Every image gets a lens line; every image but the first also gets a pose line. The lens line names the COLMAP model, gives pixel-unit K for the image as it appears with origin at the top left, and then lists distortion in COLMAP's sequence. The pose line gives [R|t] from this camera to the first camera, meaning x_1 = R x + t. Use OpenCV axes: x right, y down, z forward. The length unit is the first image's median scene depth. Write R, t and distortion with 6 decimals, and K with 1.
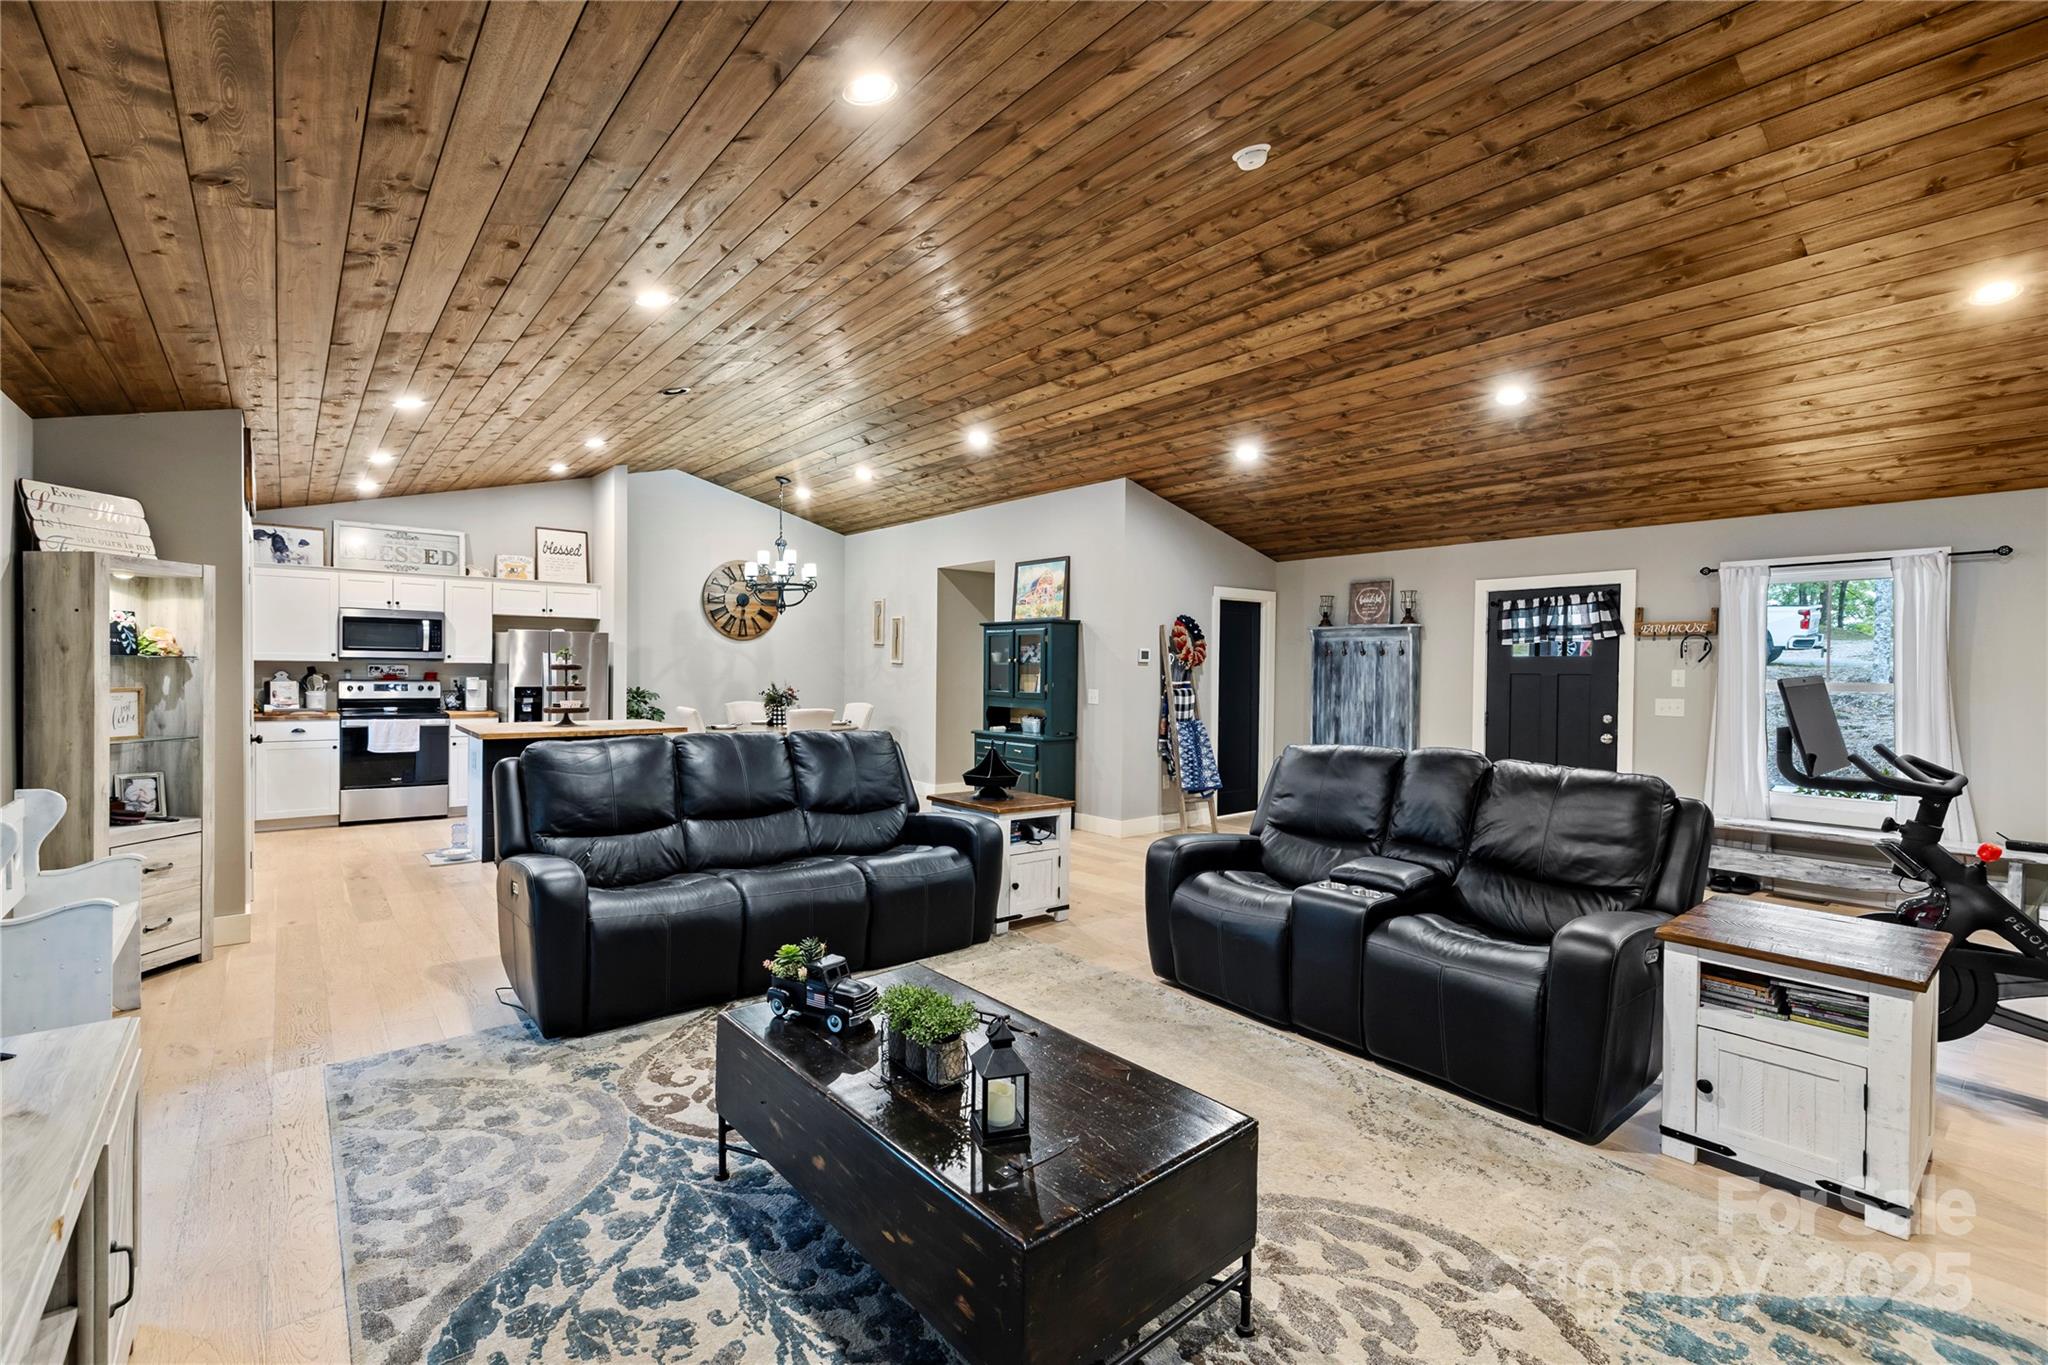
lens RADIAL K [[877.9, 0, 1011.7], [0, 877.9, 682.0], [0, 0, 1]] dist [-0.000858, -0.001209]
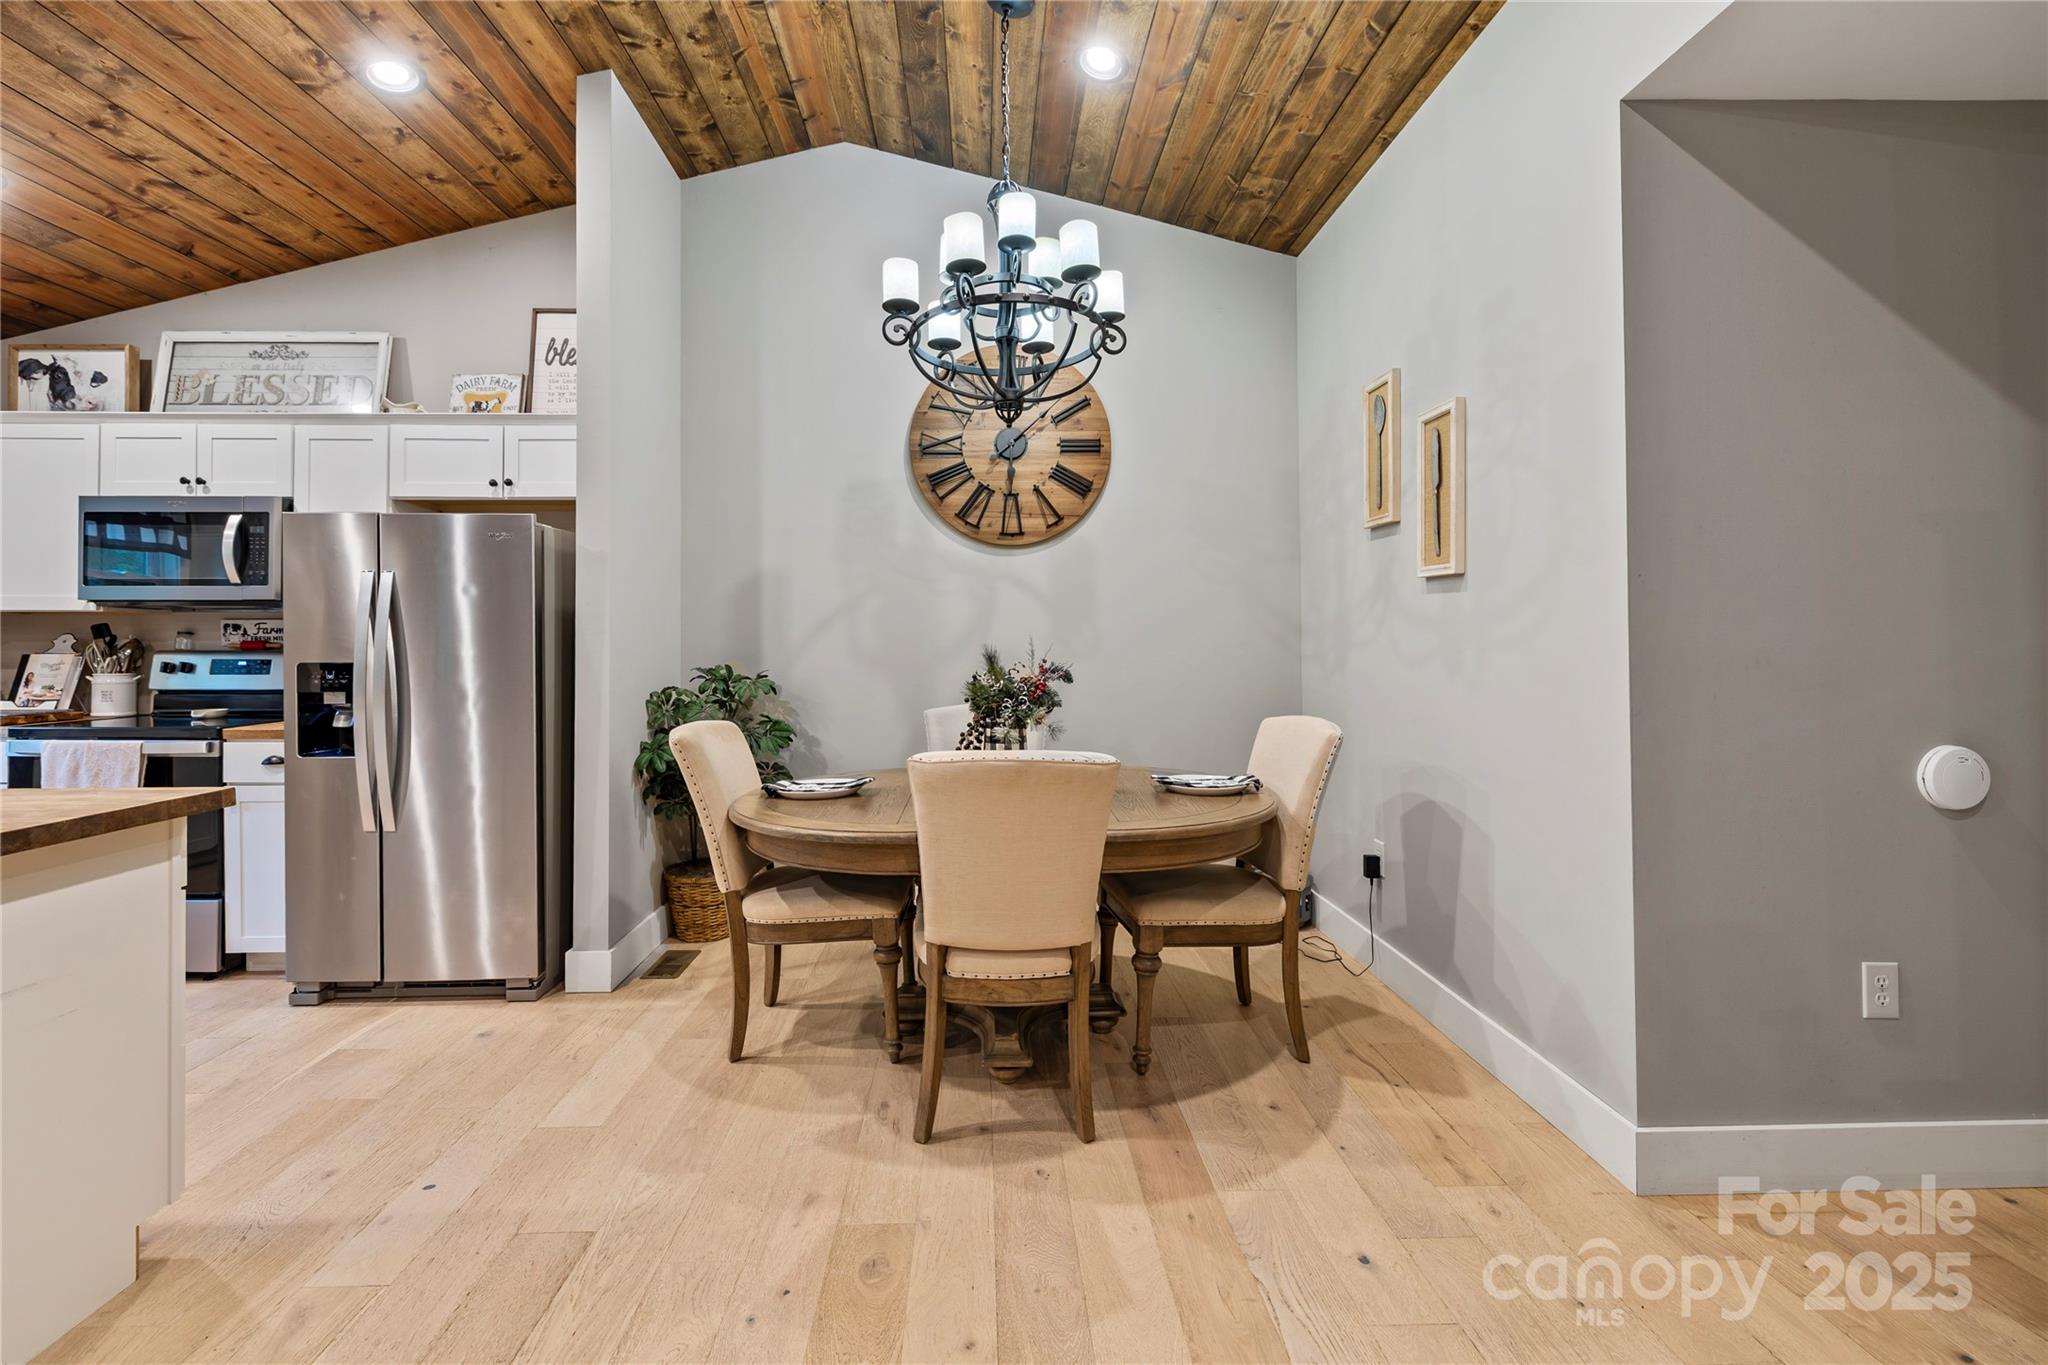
lens RADIAL K [[877.9, 0, 1002.9], [0, 877.9, 643.9], [0, 0, 1]] dist [-0.000858, -0.001209]
pose [[0.792509, -0.021461, -0.609483, -0.090438], [0.004644, 0.999564, -0.029158, 0.009797], [0.609843, 0.020277, 0.792263, 0.872761]]
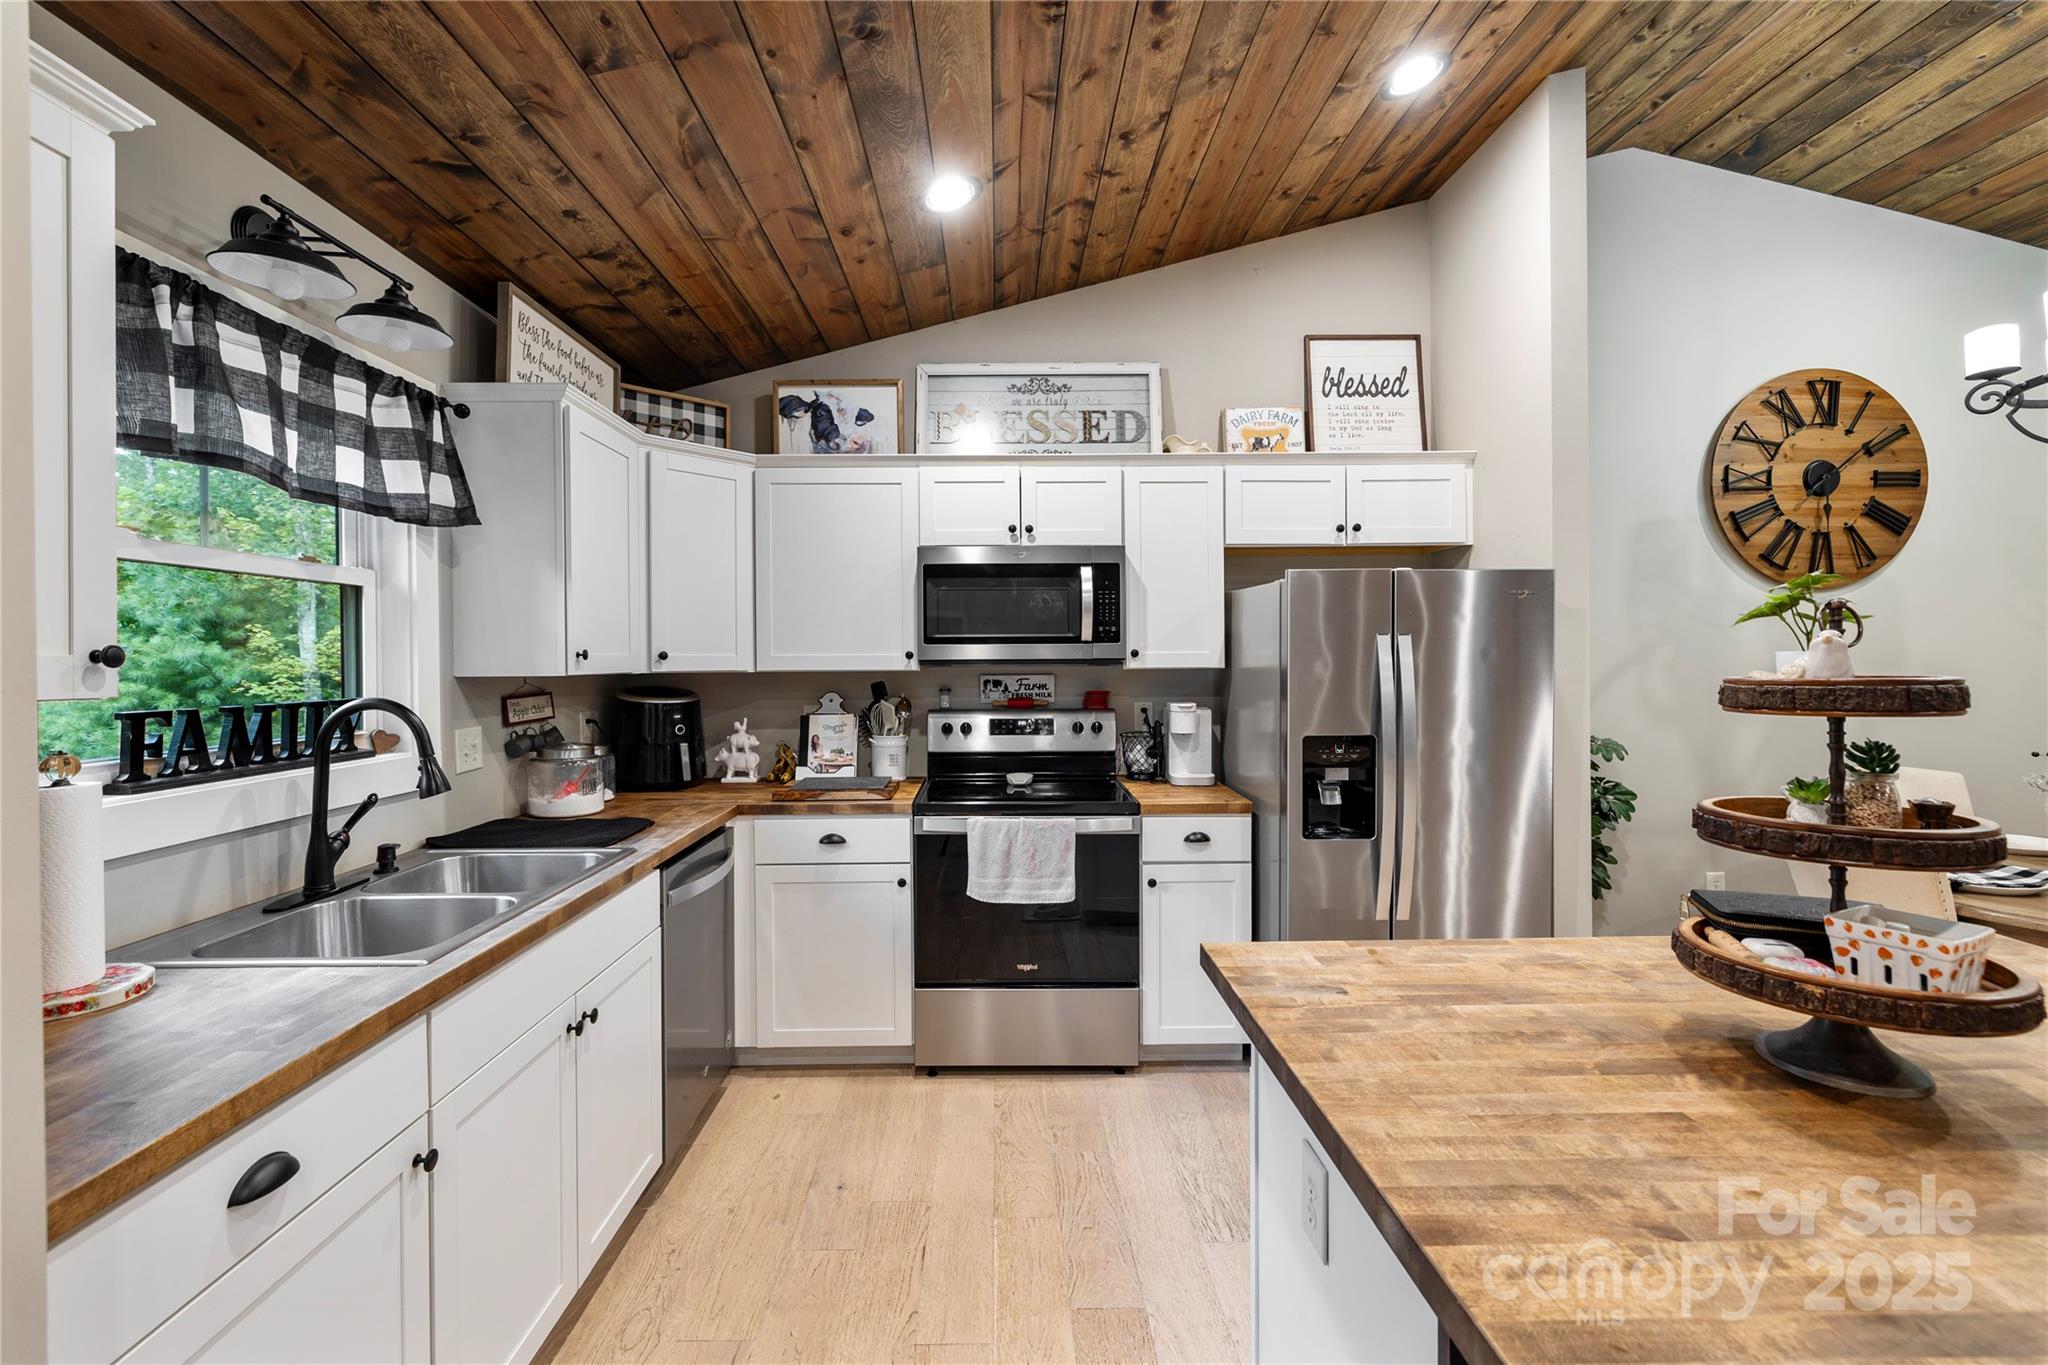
lens RADIAL K [[877.9, 0, 1016.0], [0, 877.9, 673.2], [0, 0, 1]] dist [-0.000858, -0.001209]
pose [[0.781623, -0.012781, -0.623620, -0.432368], [0.010048, 0.999918, -0.007900, -0.017136], [0.623670, -0.000091, 0.781688, 0.650413]]
